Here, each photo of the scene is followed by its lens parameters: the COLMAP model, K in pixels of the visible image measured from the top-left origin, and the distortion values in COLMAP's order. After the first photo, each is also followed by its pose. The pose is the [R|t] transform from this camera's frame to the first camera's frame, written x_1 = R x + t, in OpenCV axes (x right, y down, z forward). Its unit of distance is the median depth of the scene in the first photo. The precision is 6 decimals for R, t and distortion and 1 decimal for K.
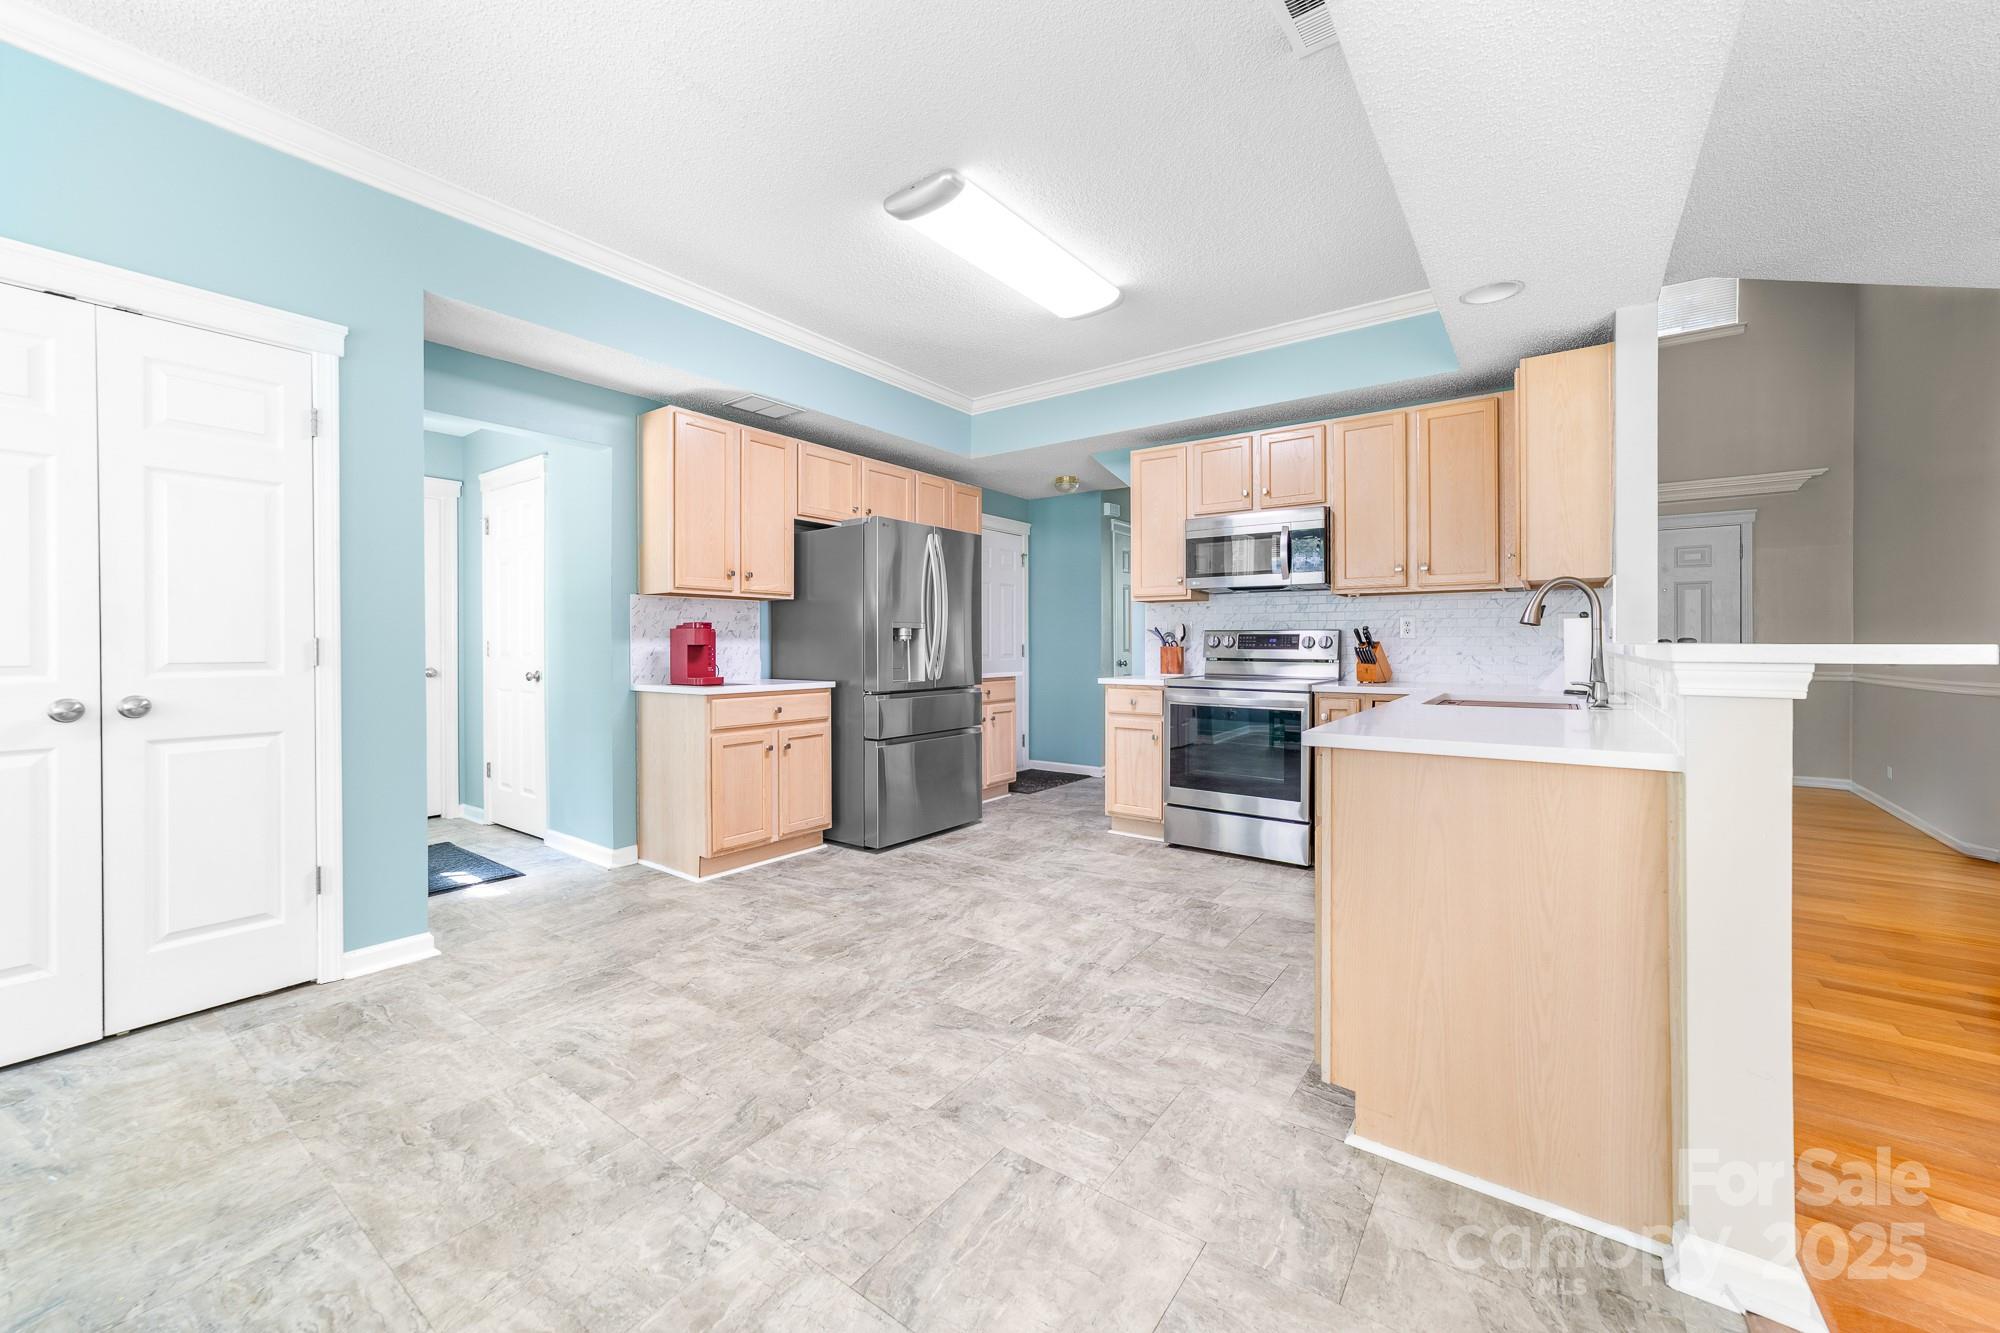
lens RADIAL K [[770.0, 0, 999.9], [0, 770.0, 650.3], [0, 0, 1]] dist [-0.009693, 0.004586]
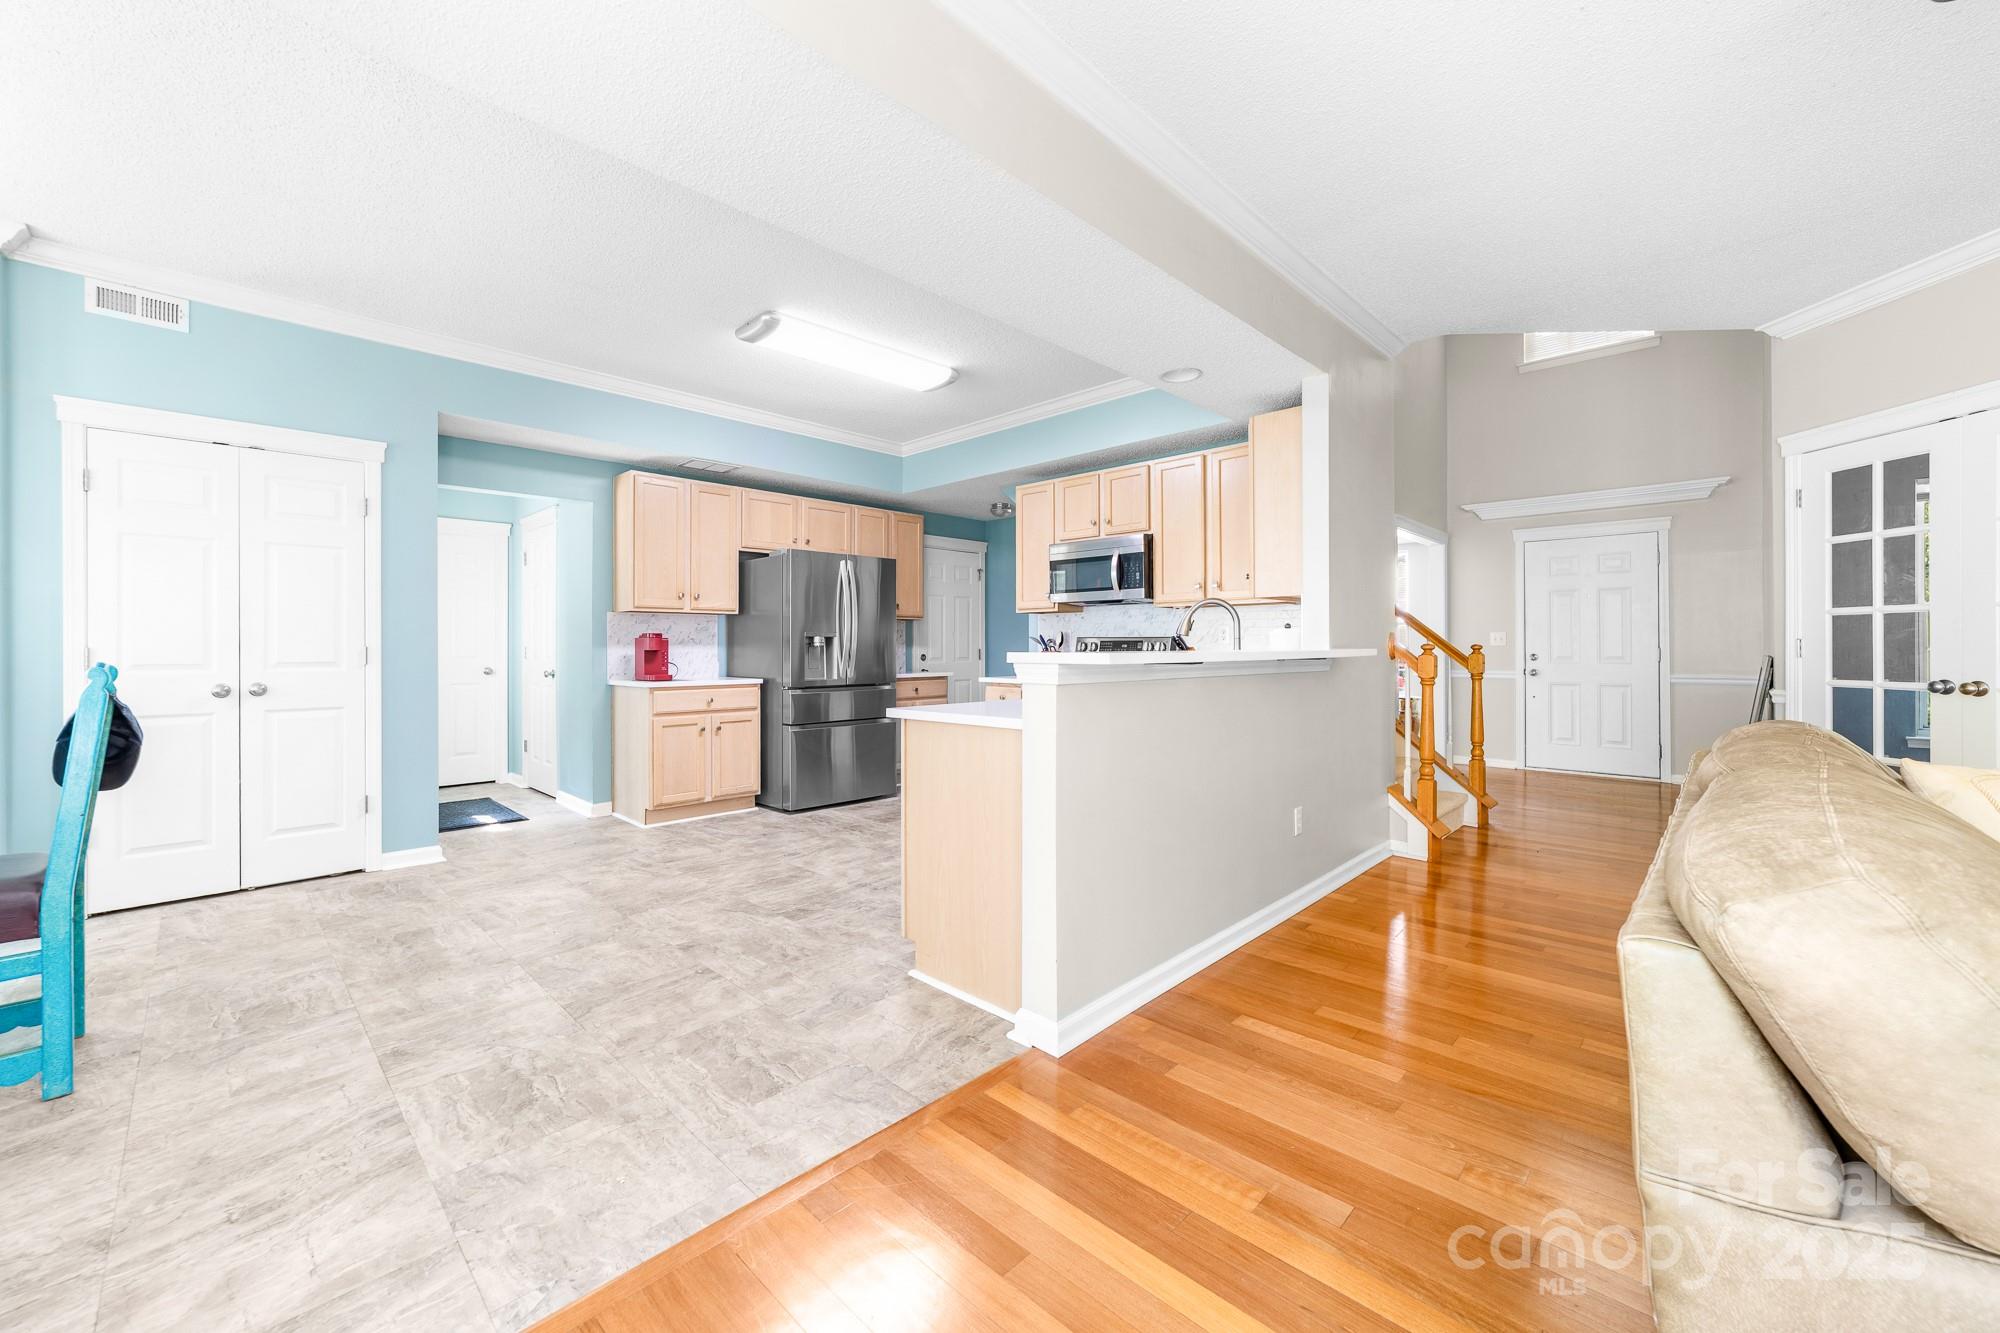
lens RADIAL K [[770.0, 0, 983.7], [0, 770.0, 648.0], [0, 0, 1]] dist [-0.009693, 0.004586]
pose [[0.989993, -0.000703, -0.141113, 0.503640], [-0.000152, 0.999982, -0.006050, -0.003923], [0.141115, 0.006011, 0.989975, -0.318581]]
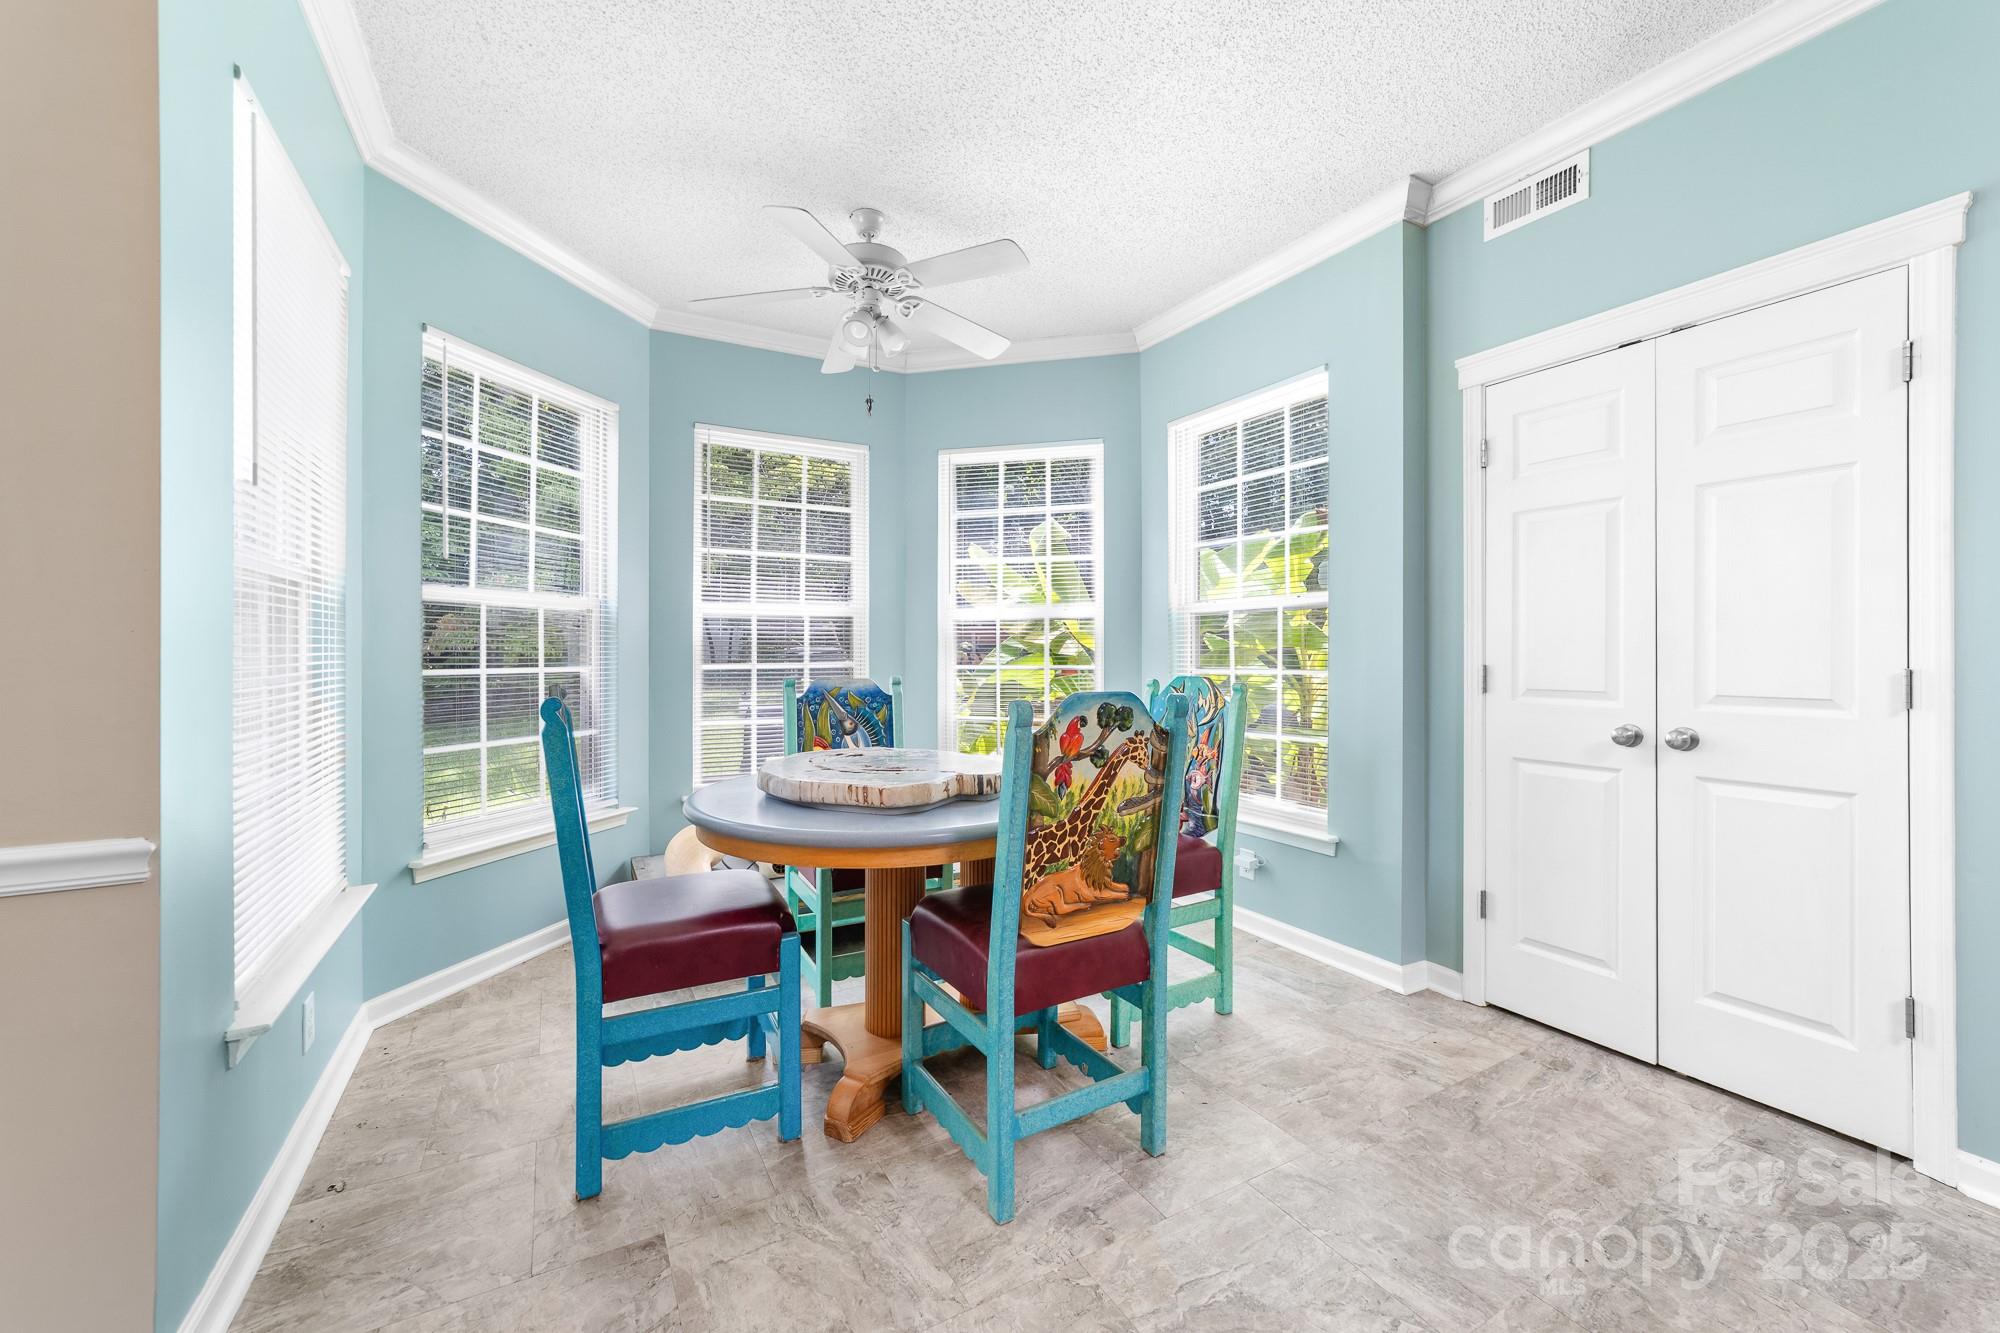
lens RADIAL K [[770.0, 0, 962.5], [0, 770.0, 648.1], [0, 0, 1]] dist [-0.009693, 0.004586]
pose [[-0.434360, 0.003418, -0.900733, 0.099908], [0.001215, 0.999994, 0.003209, -0.034671], [0.900739, 0.000299, -0.434361, 0.475824]]
